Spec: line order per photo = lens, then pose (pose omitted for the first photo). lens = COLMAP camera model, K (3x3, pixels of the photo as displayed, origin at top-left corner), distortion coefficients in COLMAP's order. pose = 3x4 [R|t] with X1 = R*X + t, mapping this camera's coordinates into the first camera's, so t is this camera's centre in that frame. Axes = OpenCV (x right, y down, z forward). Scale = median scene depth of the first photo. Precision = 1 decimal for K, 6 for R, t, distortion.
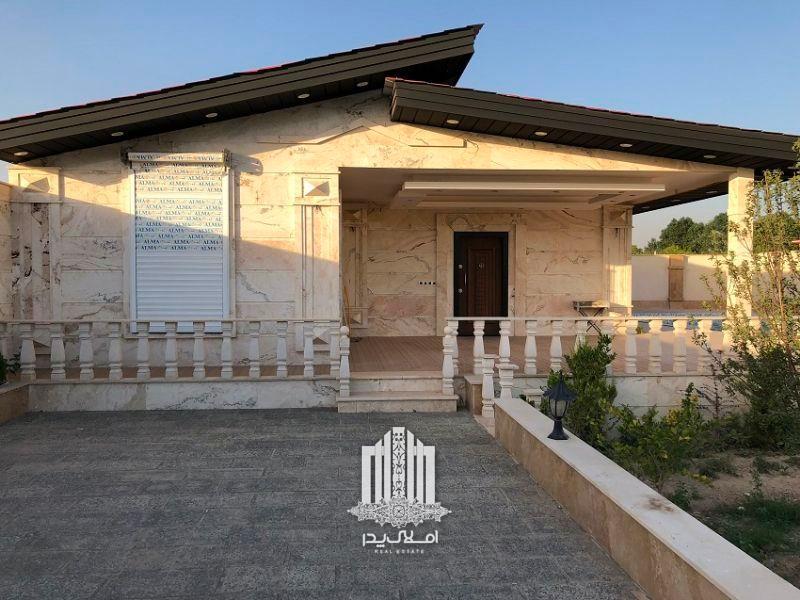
lens RADIAL K [[654.0, 0, 399.6], [0, 654.0, 301.1], [0, 0, 1]] dist [-0.013932, -0.008193]
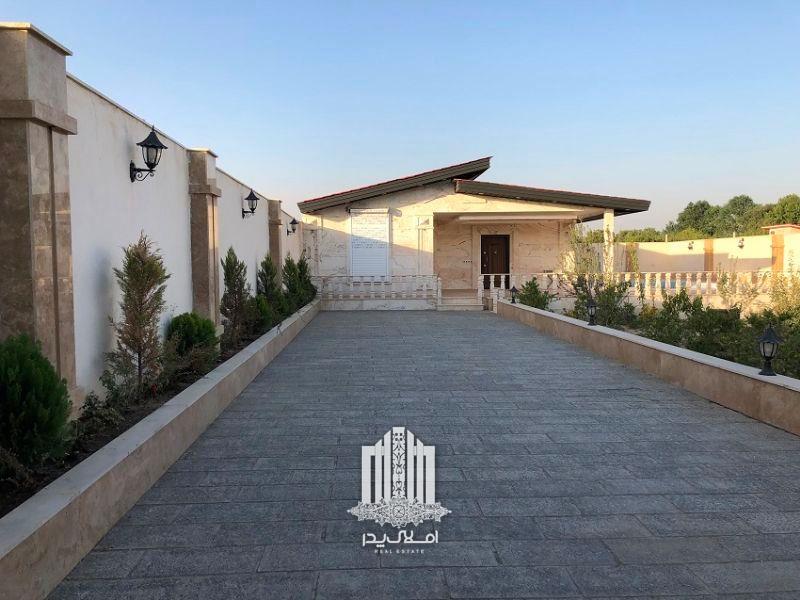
lens RADIAL K [[654.0, 0, 400.2], [0, 654.0, 300.0], [0, 0, 1]] dist [-0.013932, -0.008193]
pose [[0.999332, -0.007161, -0.035845, -0.131810], [0.007963, 0.999720, 0.022295, 0.061292], [0.035676, -0.022565, 0.999109, -1.415941]]
